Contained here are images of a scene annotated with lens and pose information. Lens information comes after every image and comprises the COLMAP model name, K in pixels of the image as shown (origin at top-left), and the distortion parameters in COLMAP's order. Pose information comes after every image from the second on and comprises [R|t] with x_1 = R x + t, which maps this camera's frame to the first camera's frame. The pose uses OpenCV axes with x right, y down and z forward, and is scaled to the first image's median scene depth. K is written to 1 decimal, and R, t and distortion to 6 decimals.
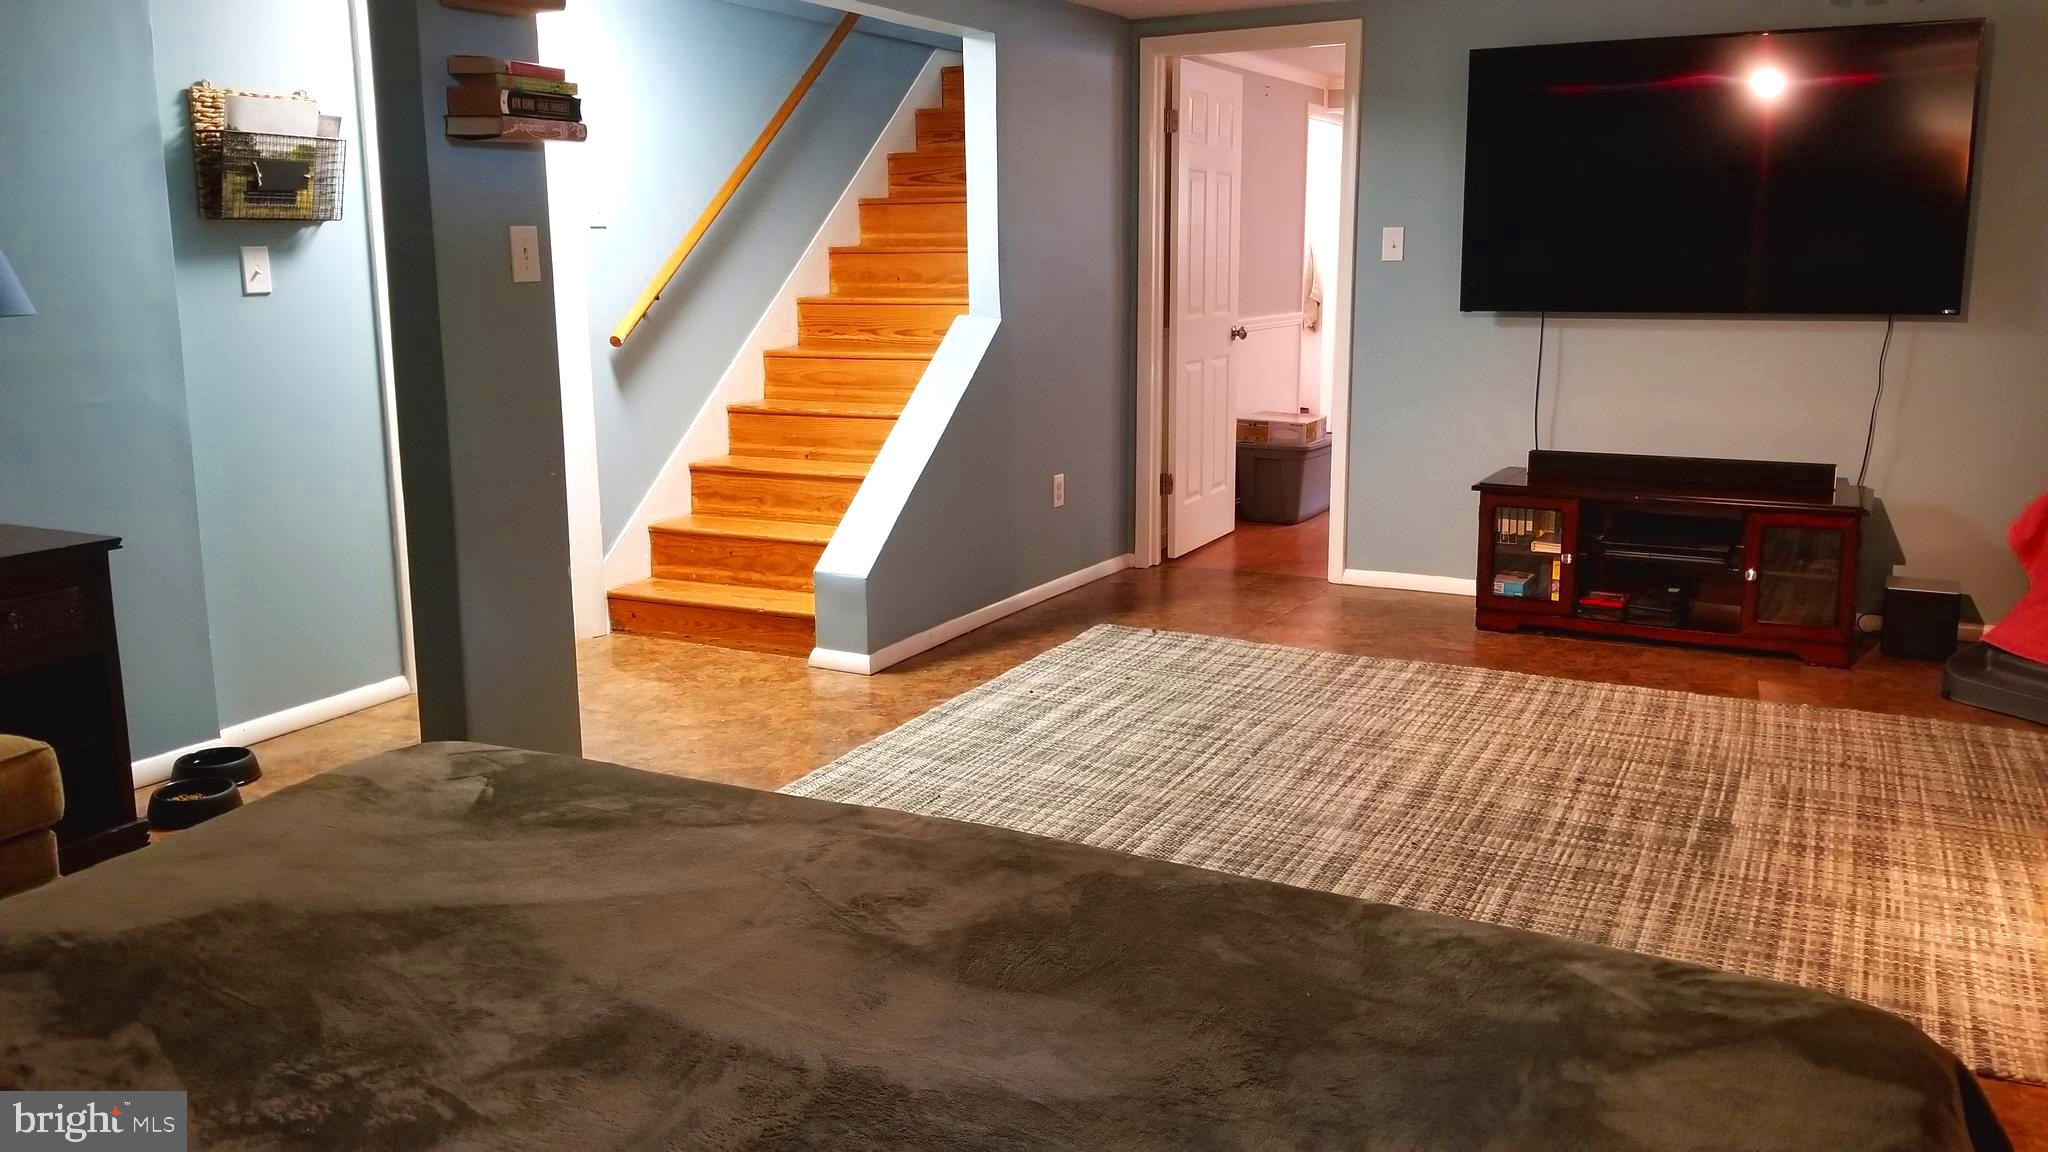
lens RADIAL K [[1625.3, 0, 1023.5], [0, 1625.3, 566.3], [0, 0, 1]] dist [0.073226, -0.110707]
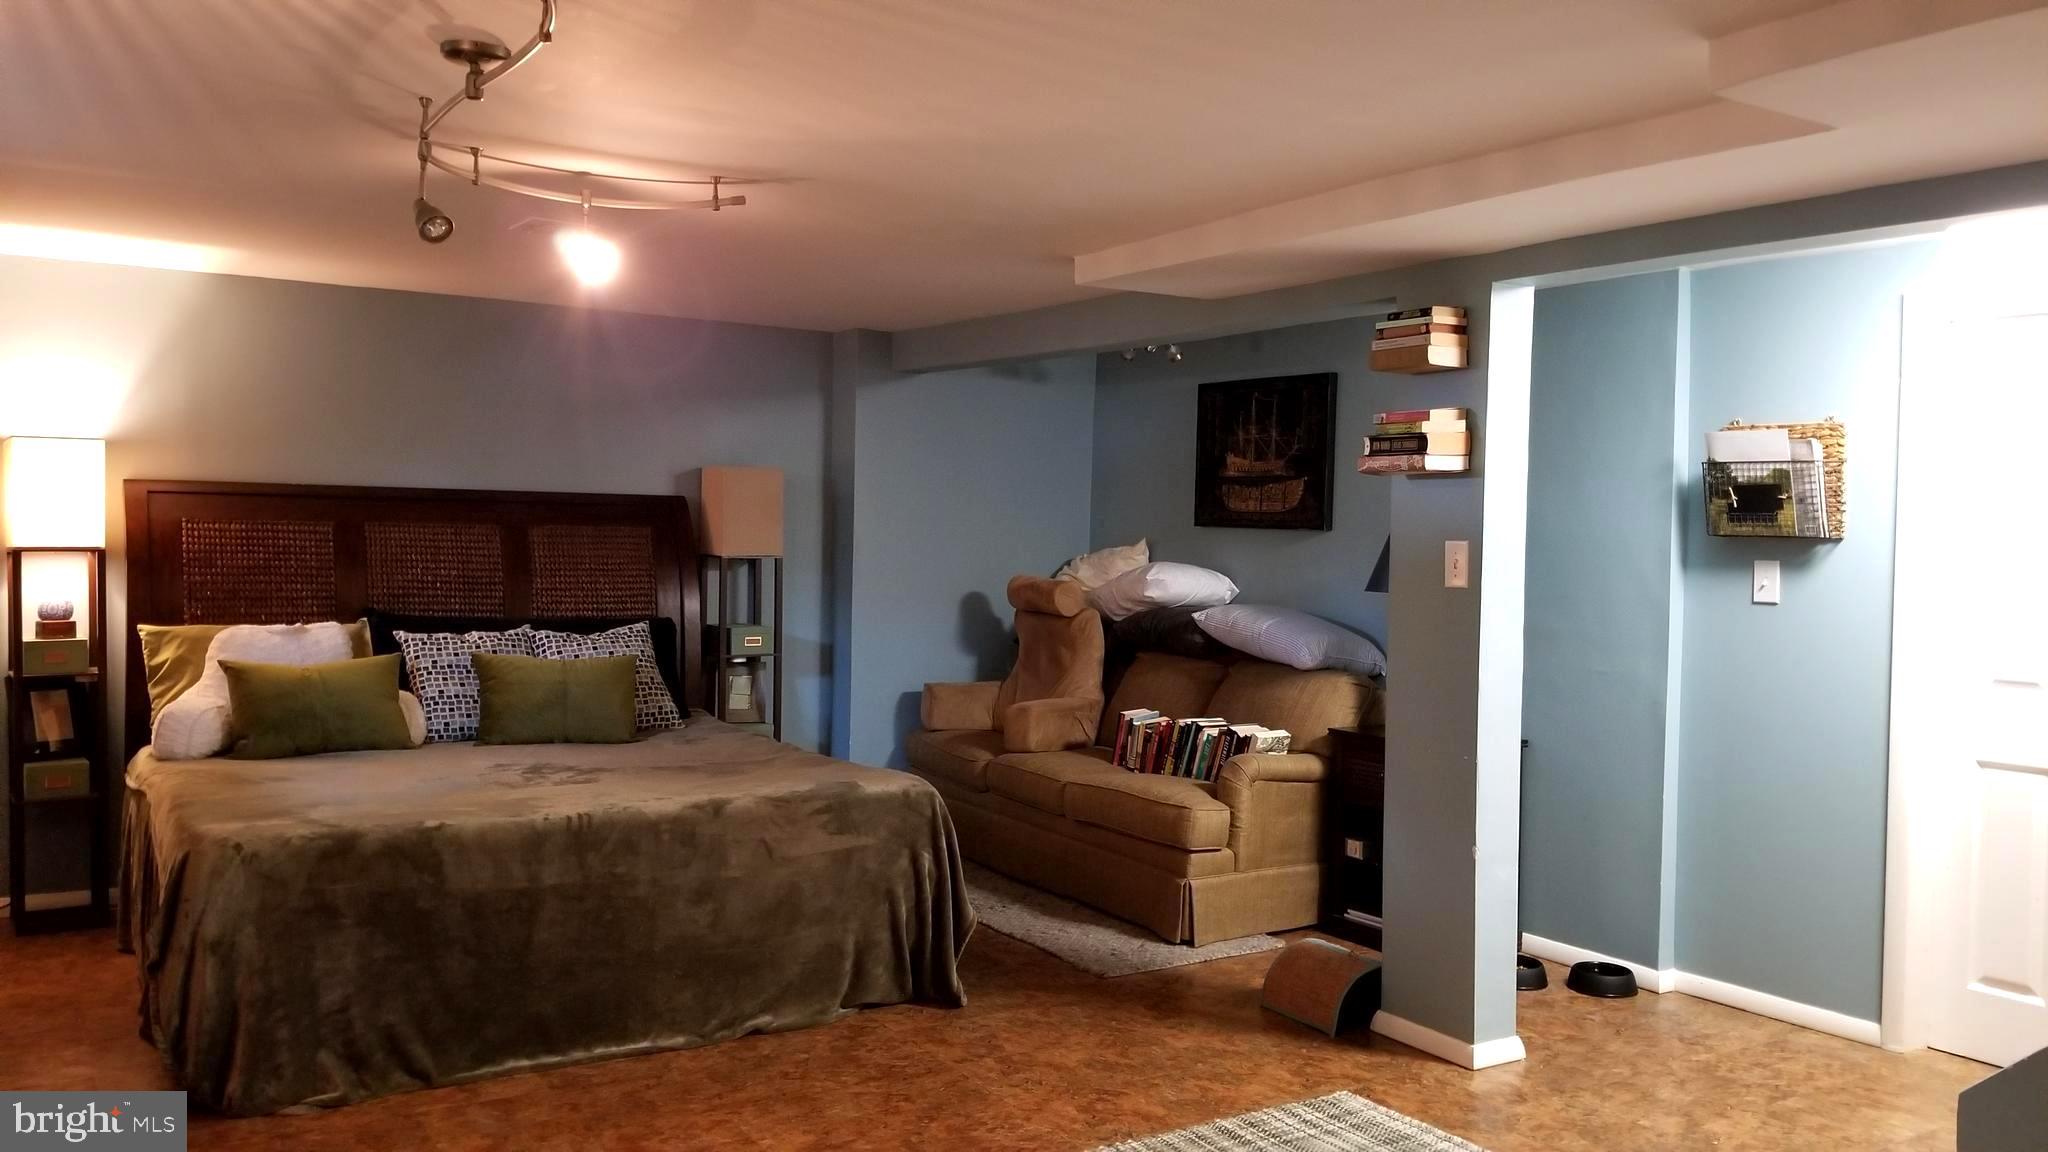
lens RADIAL K [[1625.3, 0, 1043.8], [0, 1625.3, 588.1], [0, 0, 1]] dist [0.073226, -0.110707]
pose [[-0.501105, 0.026997, -0.864966, 0.729438], [-0.181330, 0.974049, 0.135453, -0.239343], [0.846176, 0.224721, -0.483205, 1.132739]]
